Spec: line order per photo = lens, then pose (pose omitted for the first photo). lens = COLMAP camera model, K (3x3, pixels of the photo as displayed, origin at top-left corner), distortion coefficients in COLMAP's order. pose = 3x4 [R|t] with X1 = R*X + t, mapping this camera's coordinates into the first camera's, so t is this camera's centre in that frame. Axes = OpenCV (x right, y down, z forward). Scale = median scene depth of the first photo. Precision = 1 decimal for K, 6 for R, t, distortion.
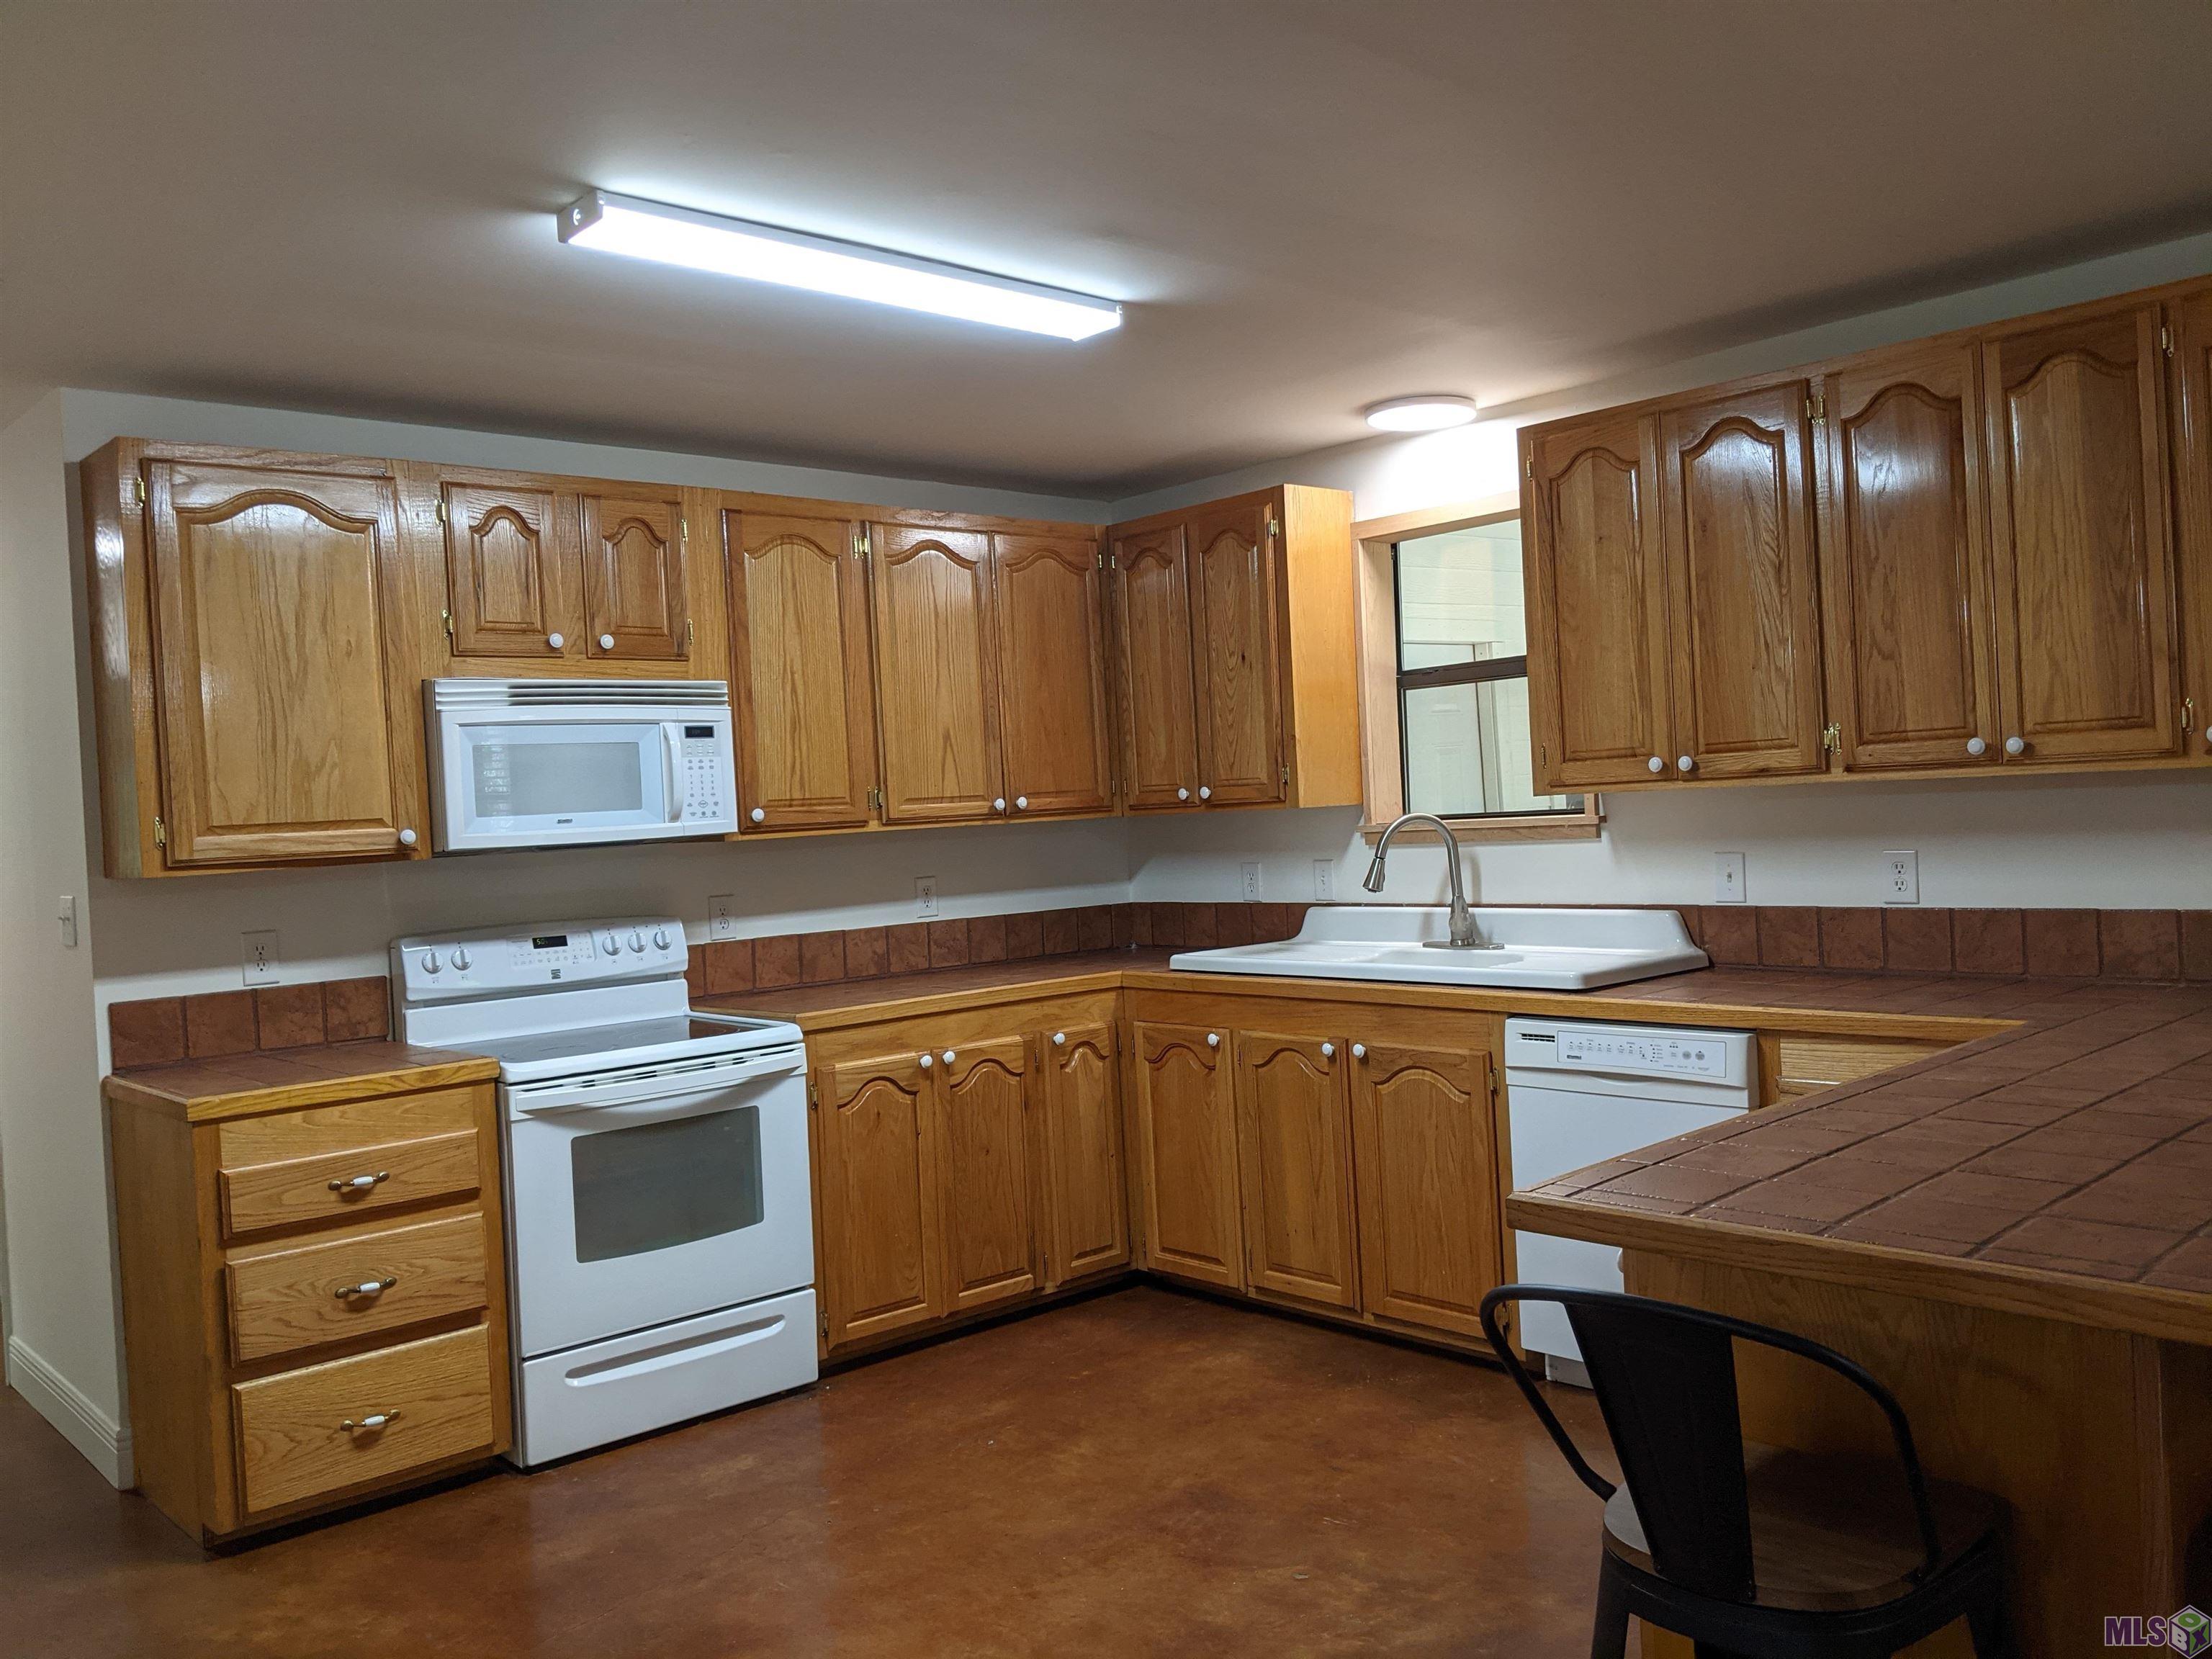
lens RADIAL K [[1762.7, 0, 1103.5], [0, 1762.7, 821.4], [0, 0, 1]] dist [0.014880, -0.060875]
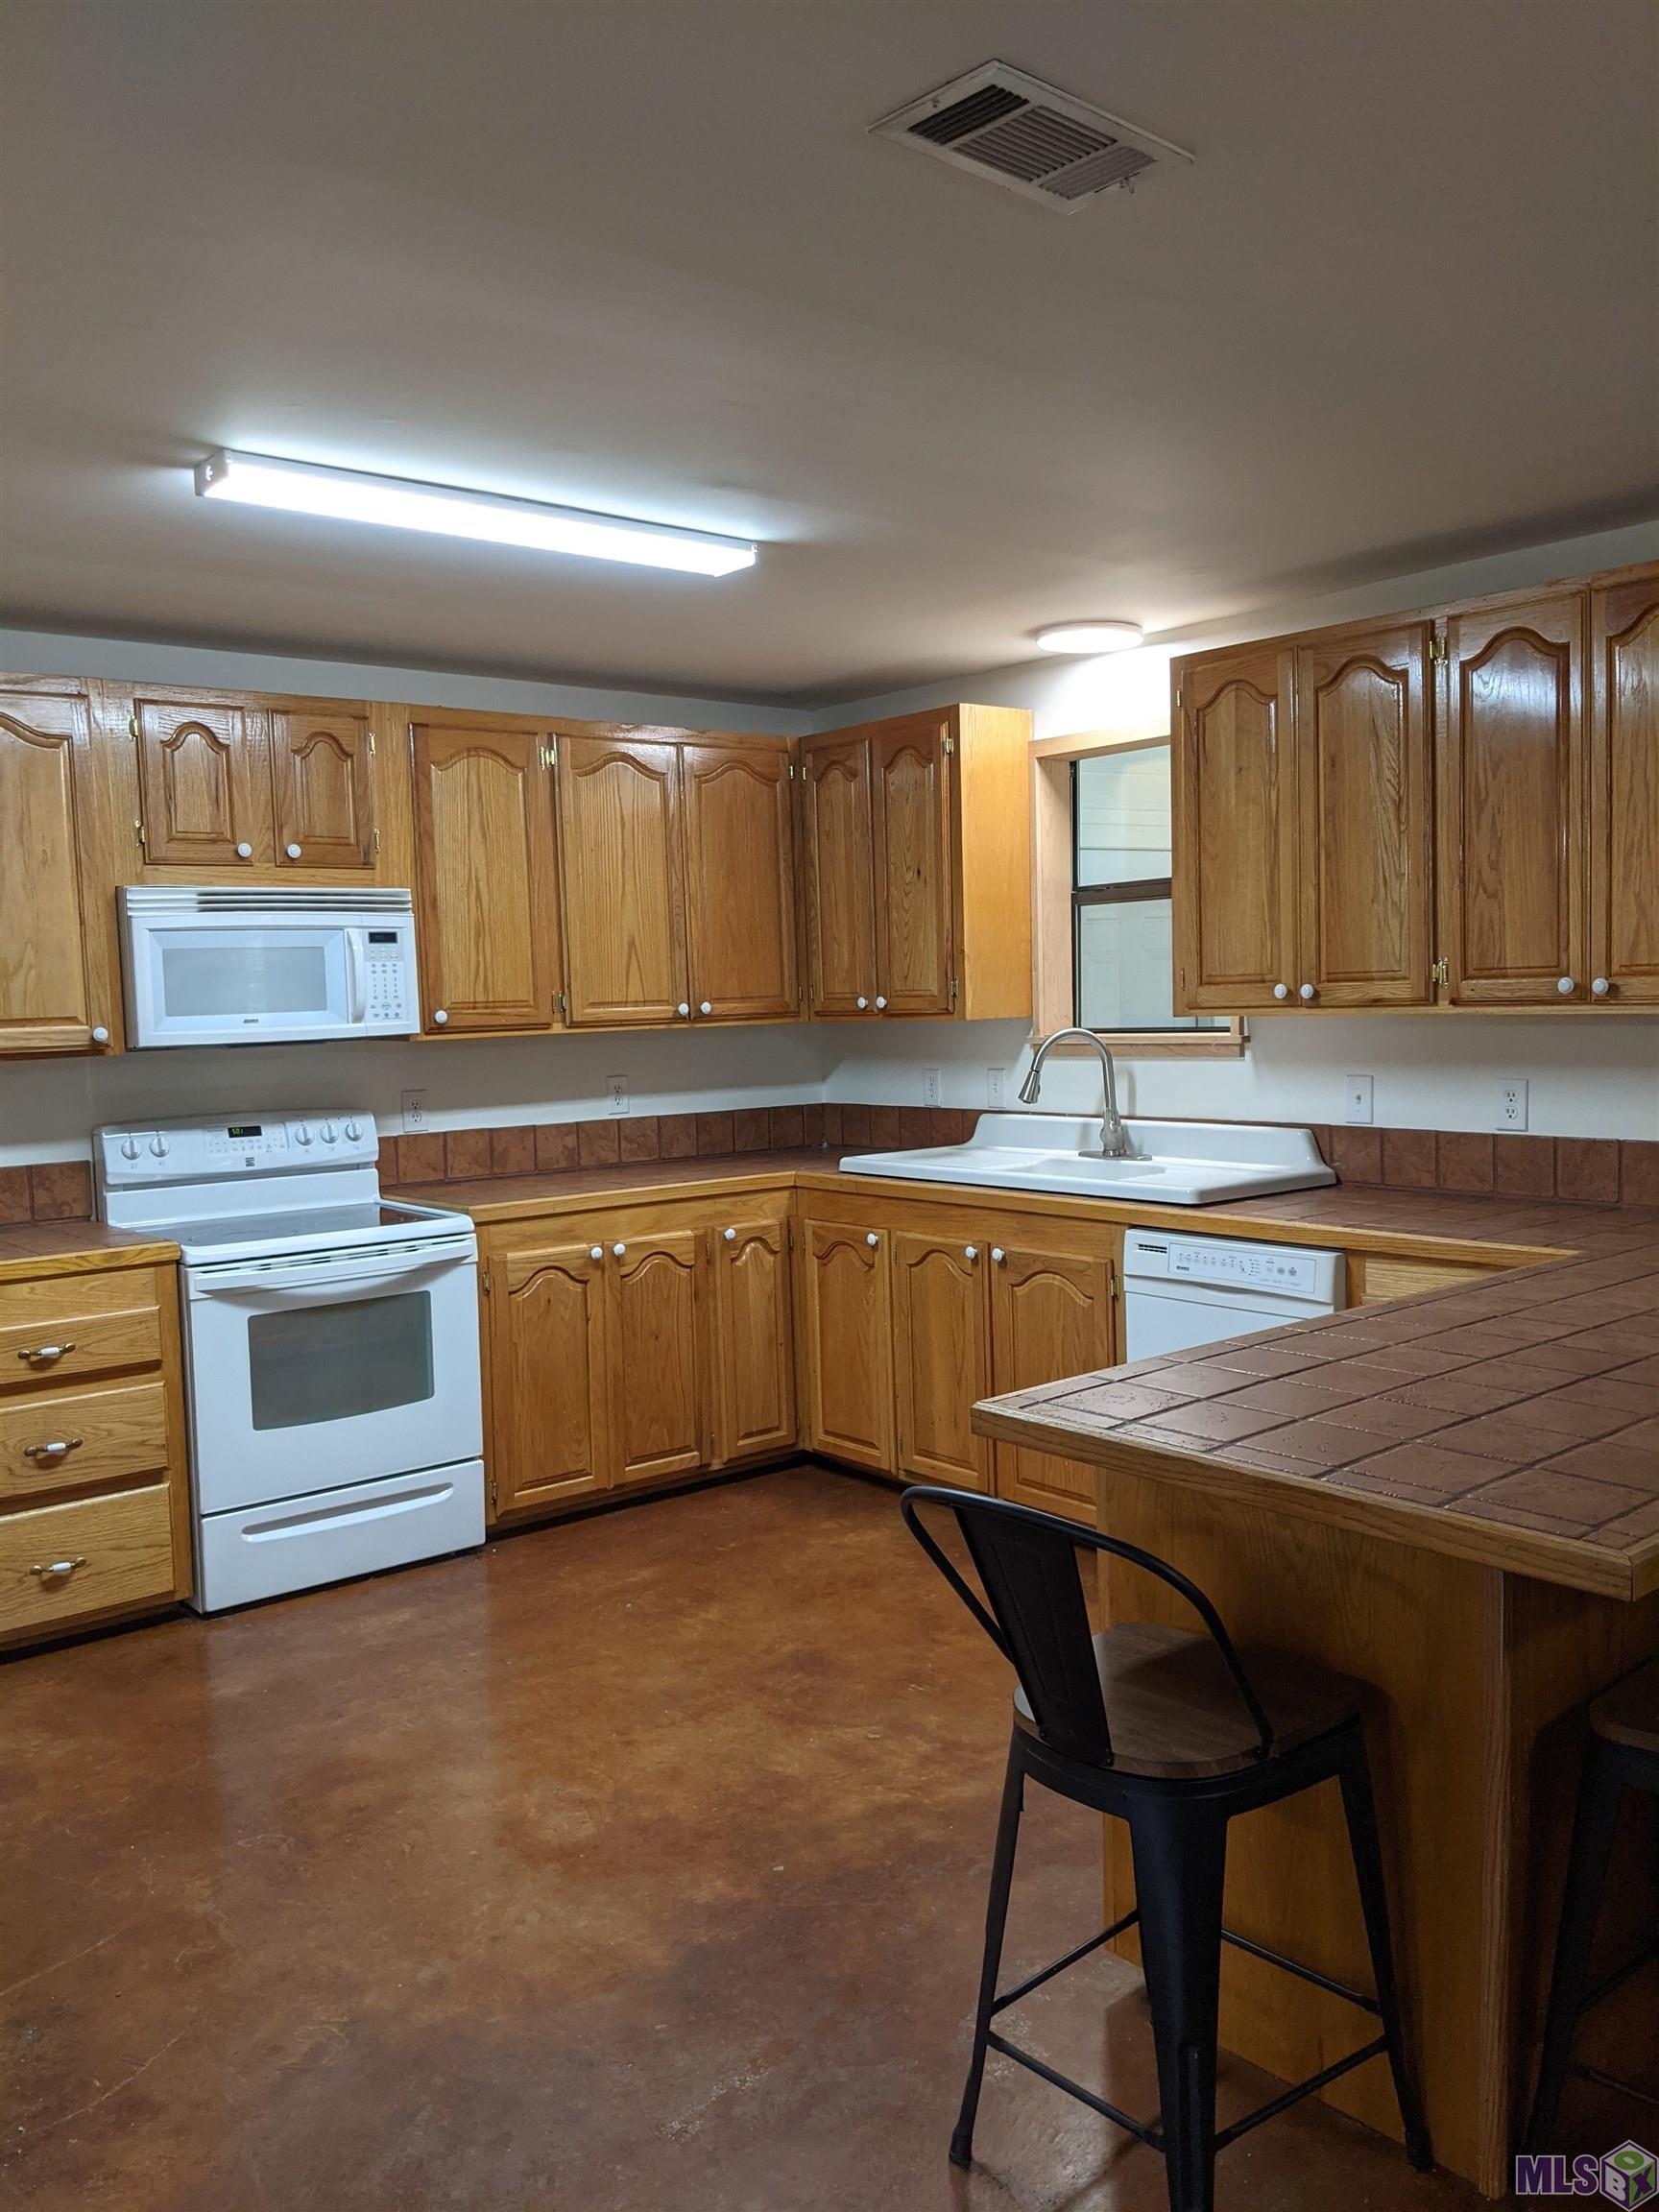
lens RADIAL K [[1762.7, 0, 833.1], [0, 1762.7, 1114.5], [0, 0, 1]] dist [0.014880, -0.060875]
pose [[0.998866, 0.024645, -0.040733, 0.093861], [-0.021923, 0.997582, 0.065956, -0.022520], [0.042260, -0.064988, 0.996991, -0.054162]]
